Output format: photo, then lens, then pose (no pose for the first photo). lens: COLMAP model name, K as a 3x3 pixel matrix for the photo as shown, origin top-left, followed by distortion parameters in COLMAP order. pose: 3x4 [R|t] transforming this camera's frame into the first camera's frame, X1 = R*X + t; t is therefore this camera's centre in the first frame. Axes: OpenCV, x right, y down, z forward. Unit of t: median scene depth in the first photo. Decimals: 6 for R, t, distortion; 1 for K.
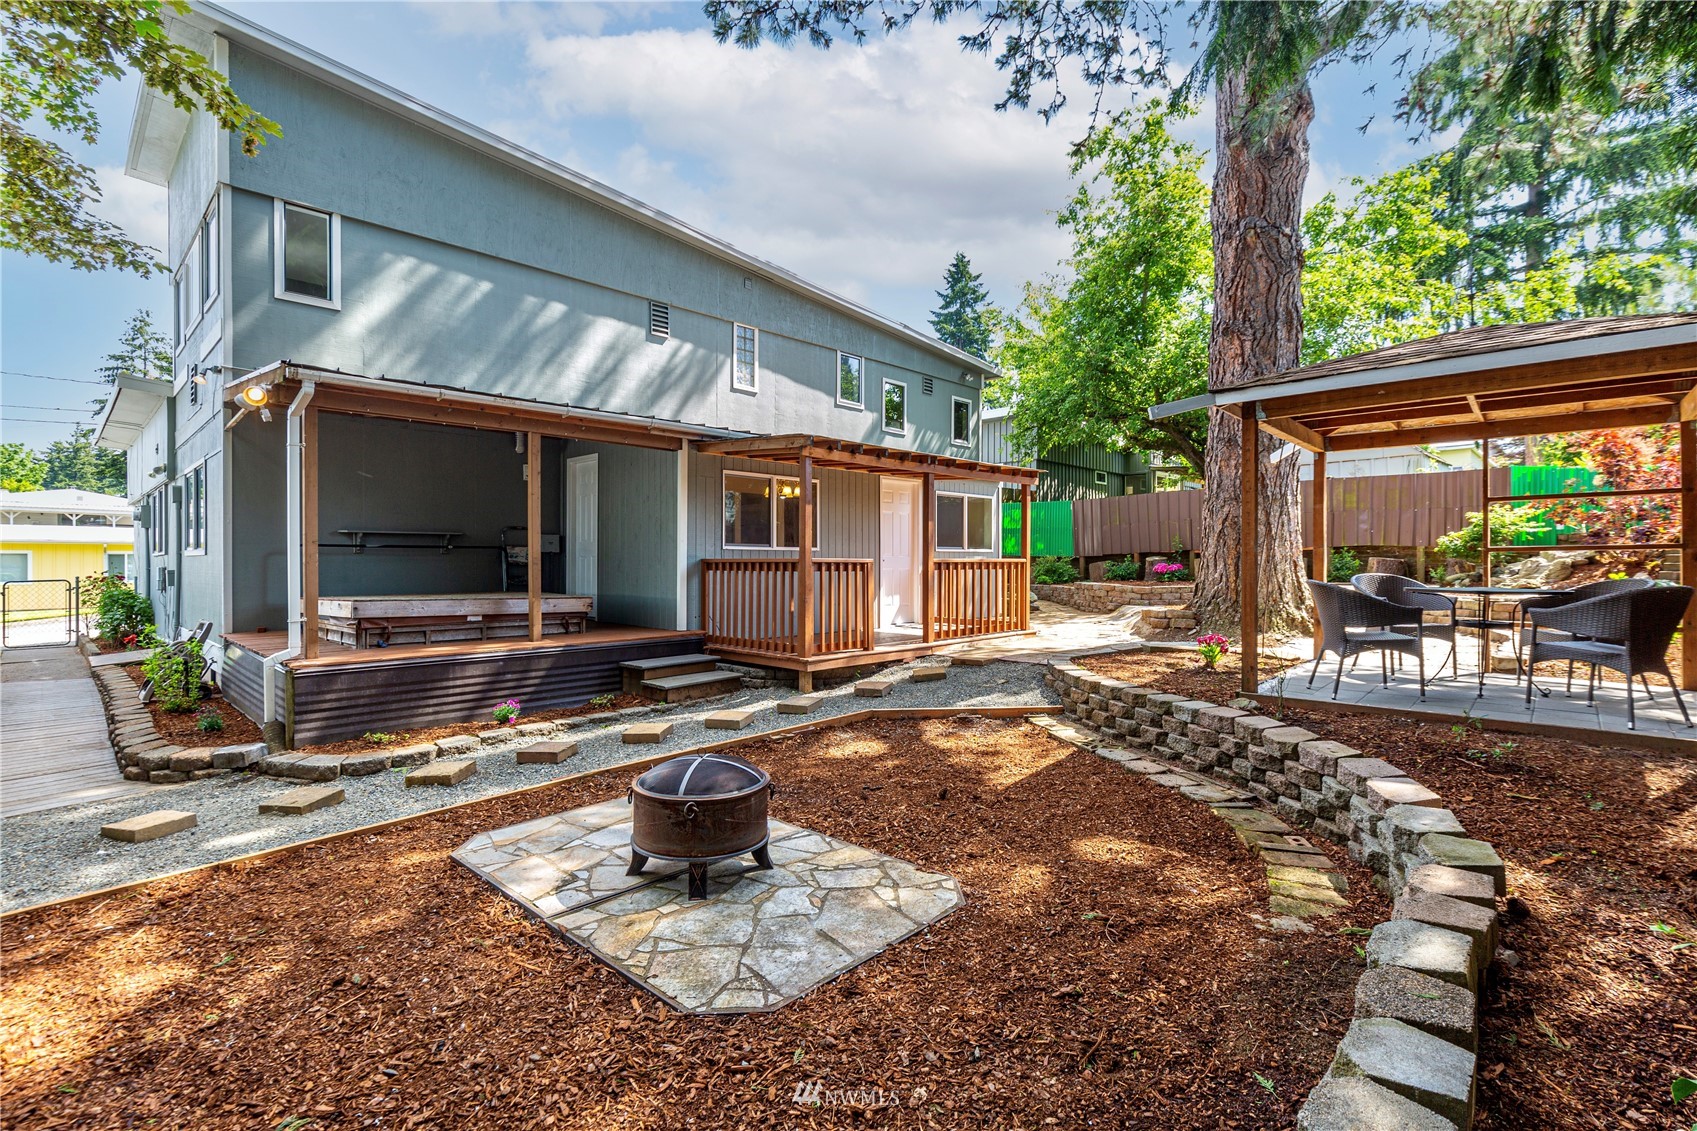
lens RADIAL K [[778.5, 0, 848.7], [0, 778.5, 569.8], [0, 0, 1]] dist [-0.001031, -0.000120]
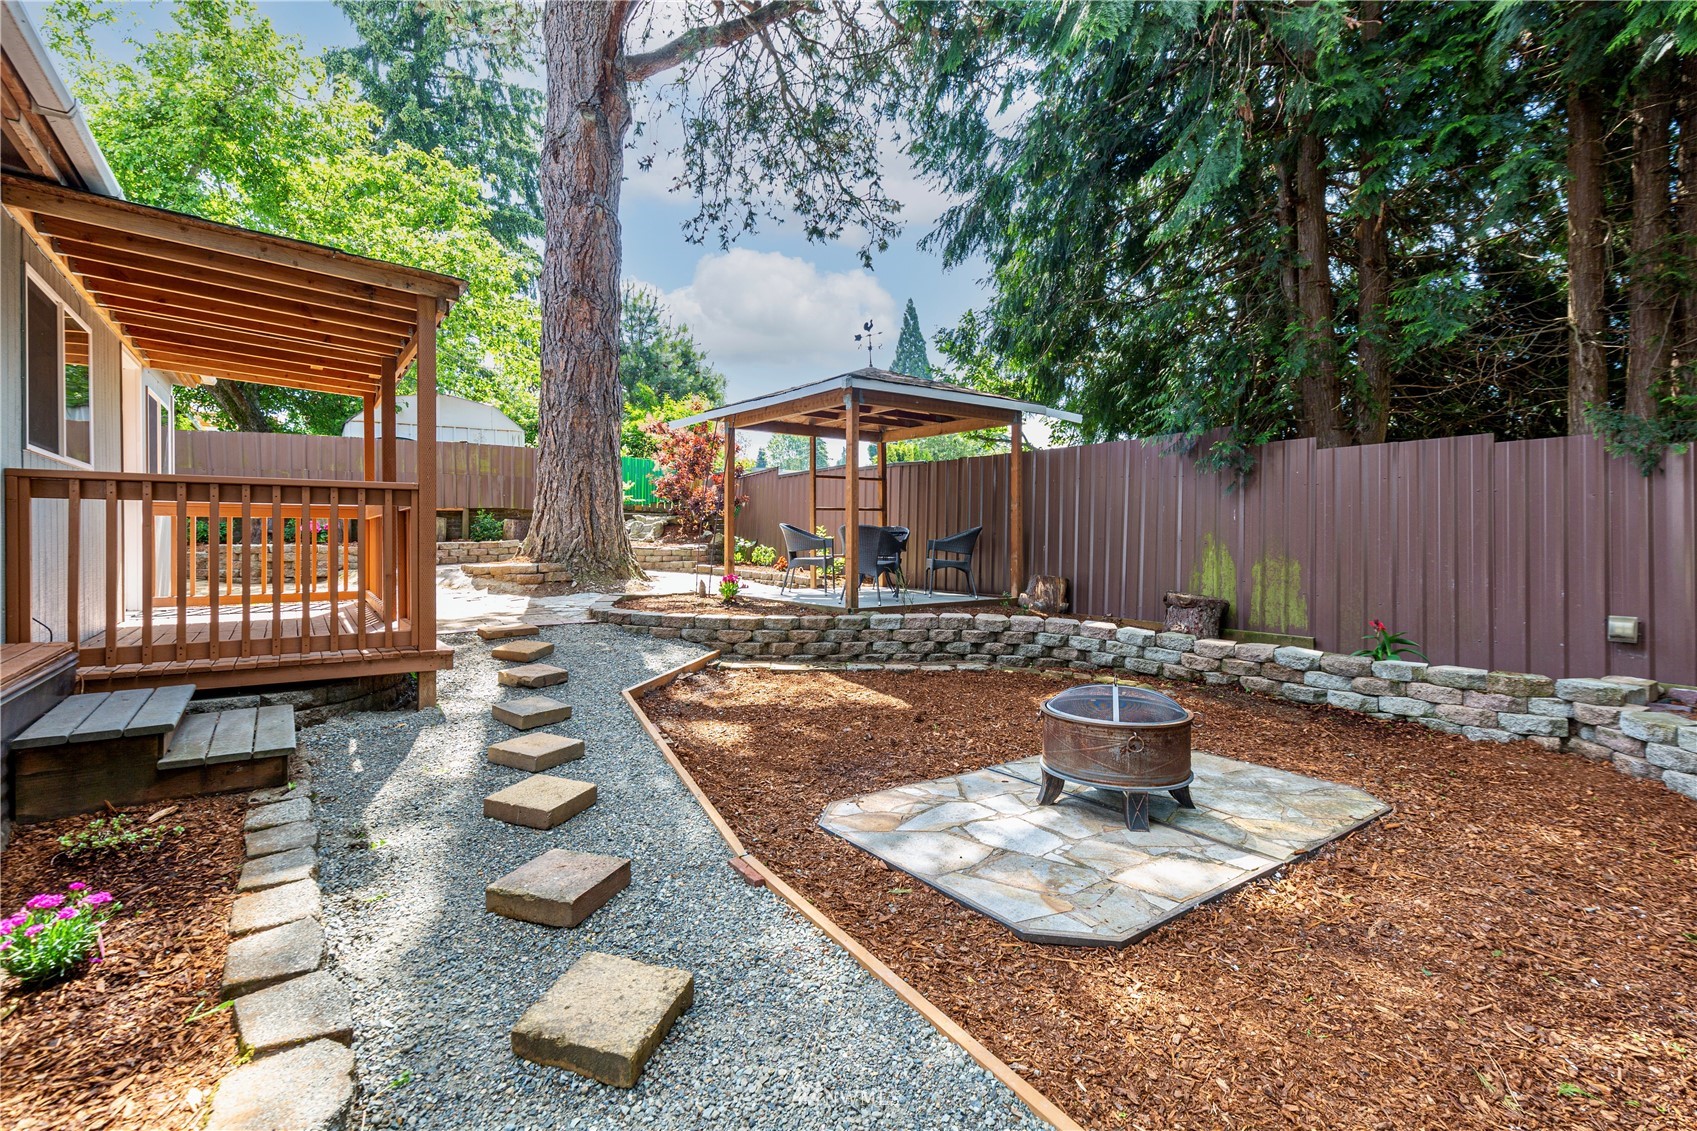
lens RADIAL K [[778.5, 0, 847.8], [0, 778.5, 550.0], [0, 0, 1]] dist [-0.001031, -0.000120]
pose [[0.191714, -0.012525, 0.981371, -1.234120], [0.003294, 0.999921, 0.012119, 0.063628], [-0.981445, 0.000909, 0.191740, 1.187907]]
